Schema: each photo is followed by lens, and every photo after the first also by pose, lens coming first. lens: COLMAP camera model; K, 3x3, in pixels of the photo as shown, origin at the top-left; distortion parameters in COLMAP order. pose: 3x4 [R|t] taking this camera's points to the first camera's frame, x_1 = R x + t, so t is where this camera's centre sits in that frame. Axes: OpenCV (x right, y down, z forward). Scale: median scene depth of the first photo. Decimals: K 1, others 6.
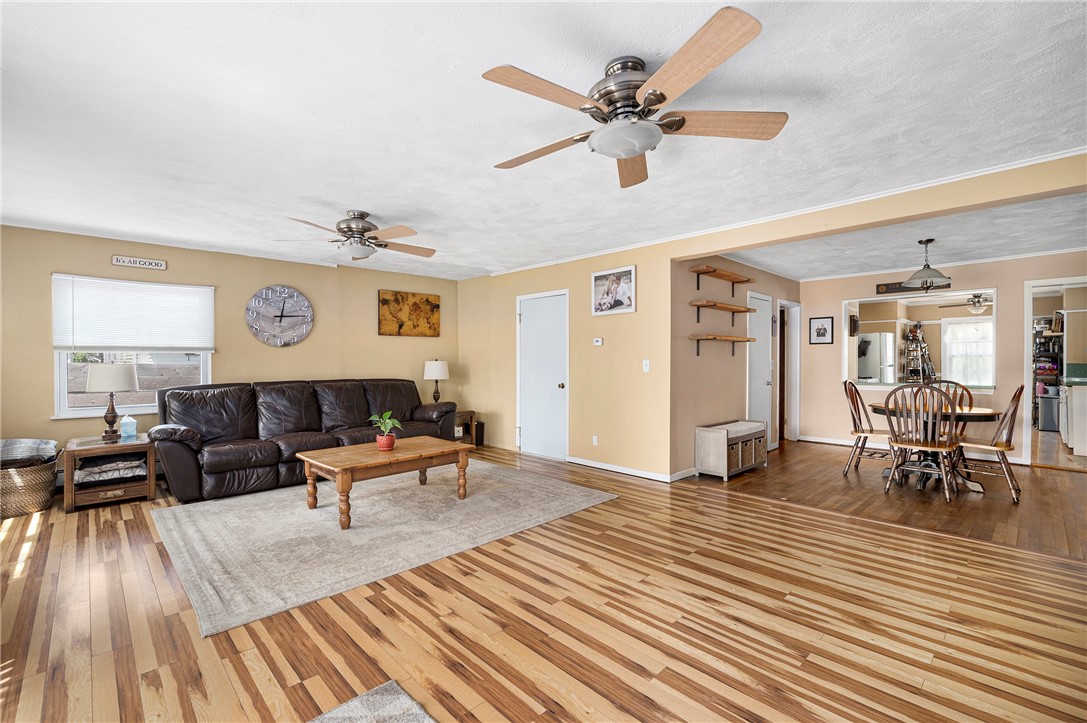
lens RADIAL K [[476.7, 0, 547.5], [0, 476.7, 359.0], [0, 0, 1]] dist [0.001871, 0.000338]
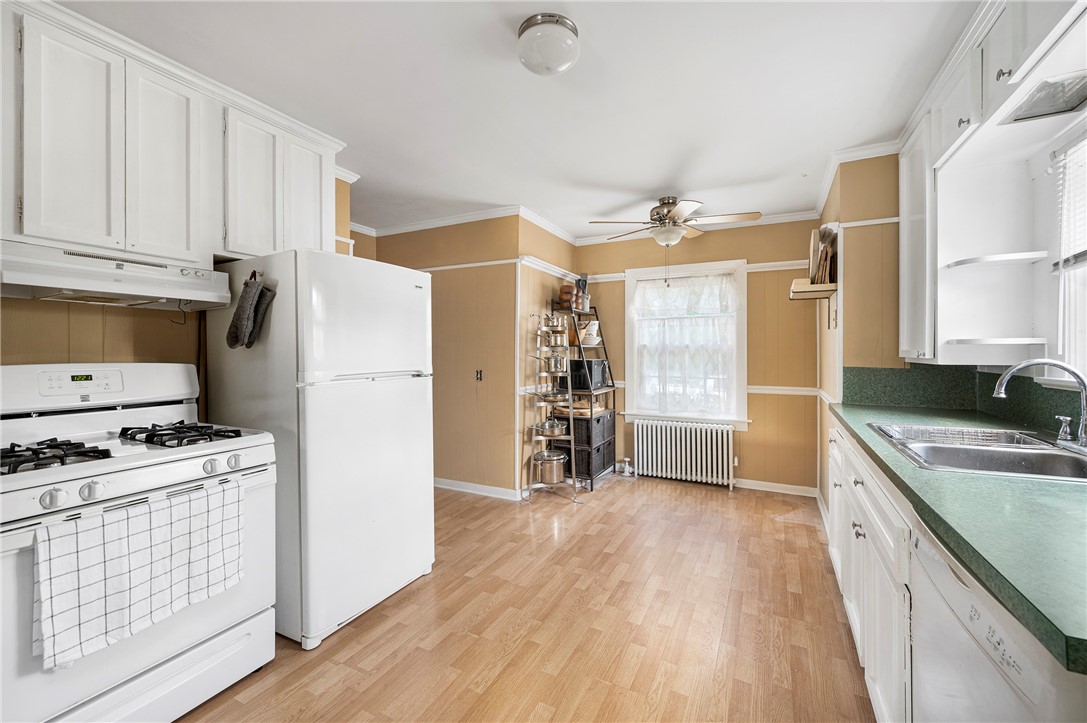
lens RADIAL K [[441.6, 0, 546.3], [0, 441.6, 350.9], [0, 0, 1]] dist [-0.001824, -0.000298]
pose [[0.948135, 0.004087, 0.317842, 1.058826], [-0.005126, 0.999984, 0.002433, -0.003837], [-0.317827, -0.003936, 0.948141, 1.043228]]
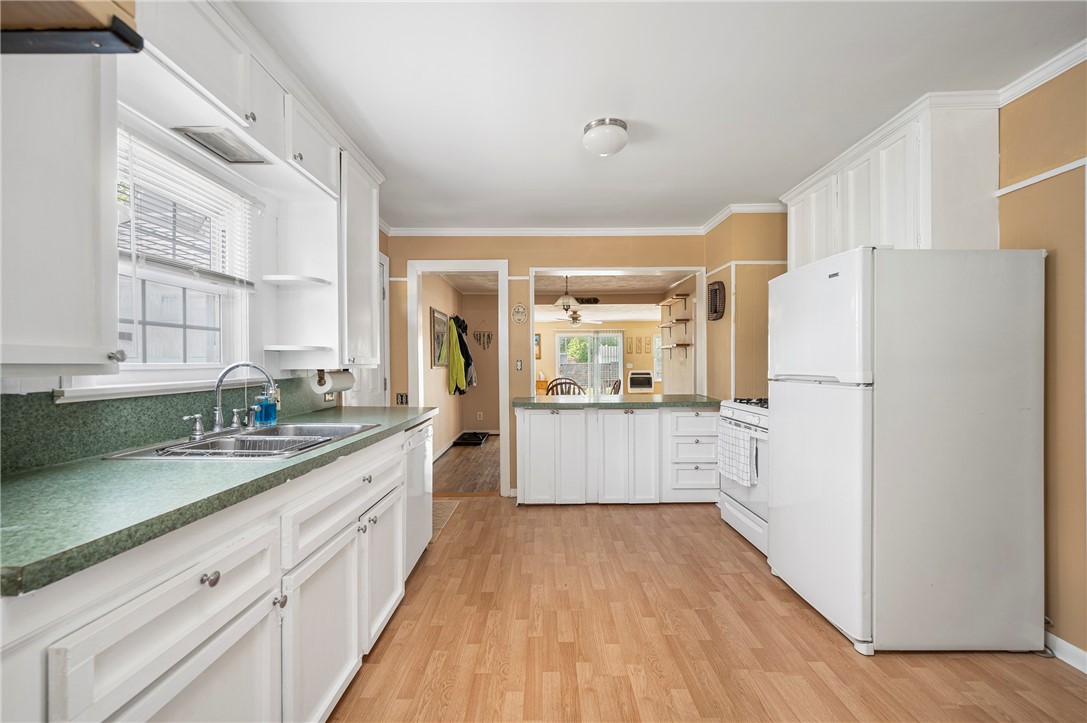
lens RADIAL K [[455.5, 0, 543.0], [0, 455.5, 364.1], [0, 0, 1]] dist [-0.000549, 0.000079]
pose [[-0.702046, 0.008108, -0.712086, 1.489628], [0.012259, 0.999925, -0.000700, 0.003944], [0.712026, -0.009221, -0.702092, 1.567573]]
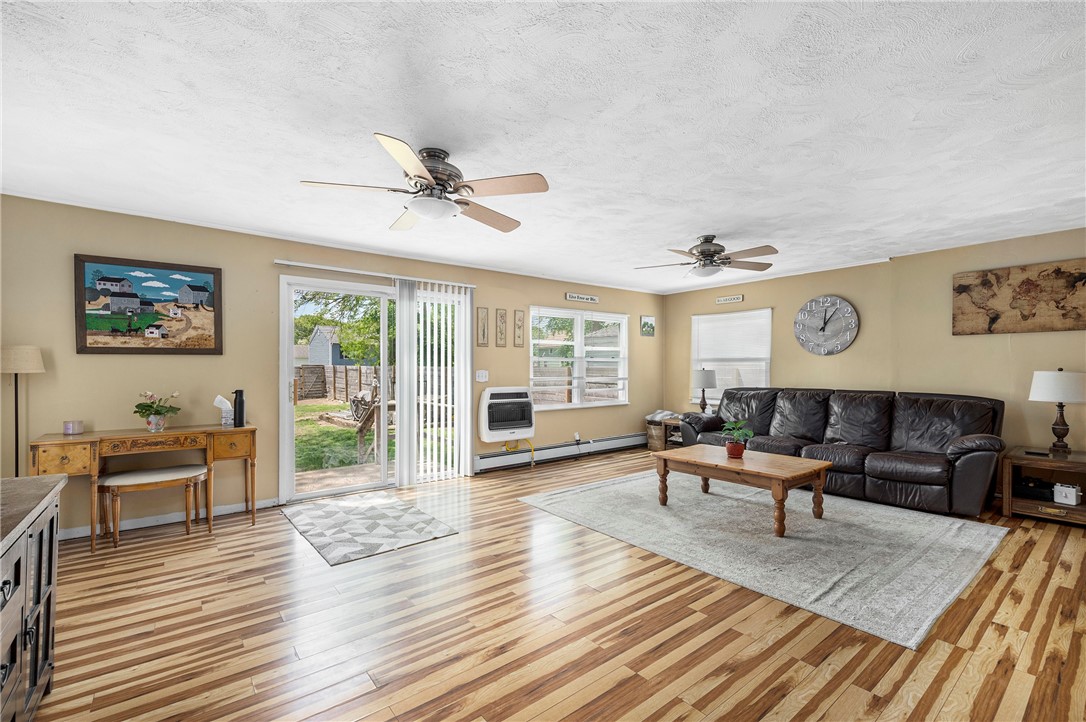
lens RADIAL K [[470.5, 0, 543.0], [0, 470.5, 361.0], [0, 0, 1]] dist [0.000192, -0.000021]
pose [[-0.110392, -0.009463, -0.993843, 0.506369], [0.001929, 0.999951, -0.009736, -0.004565], [0.993886, -0.002991, -0.110368, 0.502747]]
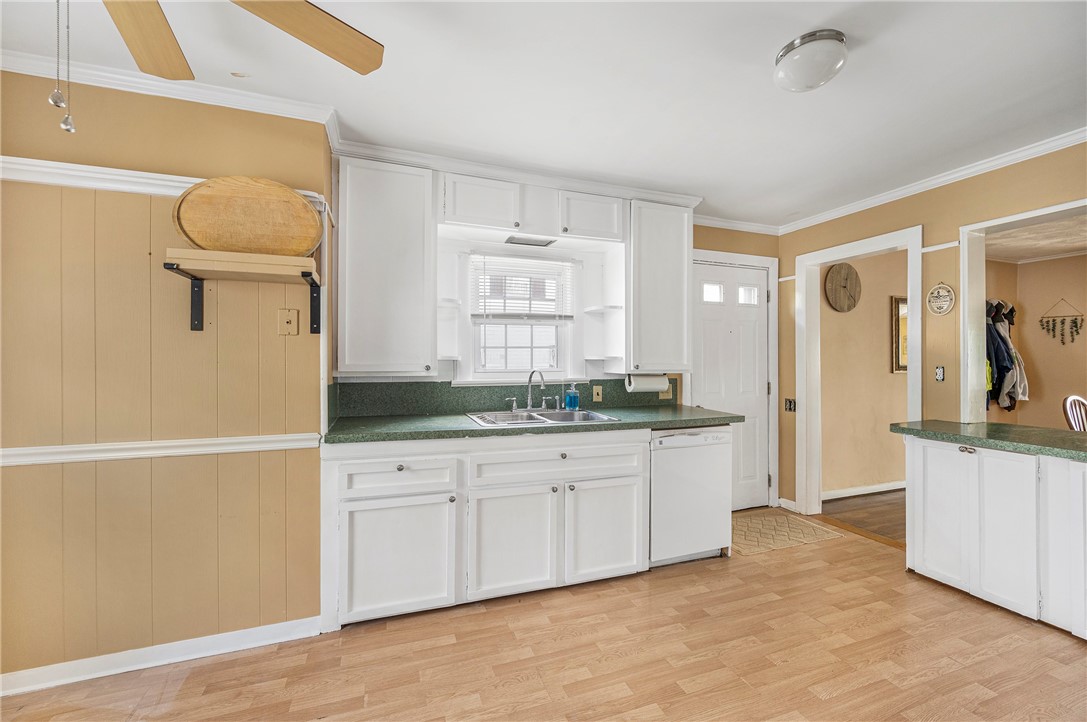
lens RADIAL K [[433.8, 0, 541.1], [0, 433.8, 359.5], [0, 0, 1]] dist [-0.001545, -0.000216]
pose [[-0.909083, 0.003192, 0.416602, 1.193155], [-0.000555, 0.999960, -0.008873, -0.006574], [-0.416614, -0.008298, -0.909046, 1.646630]]
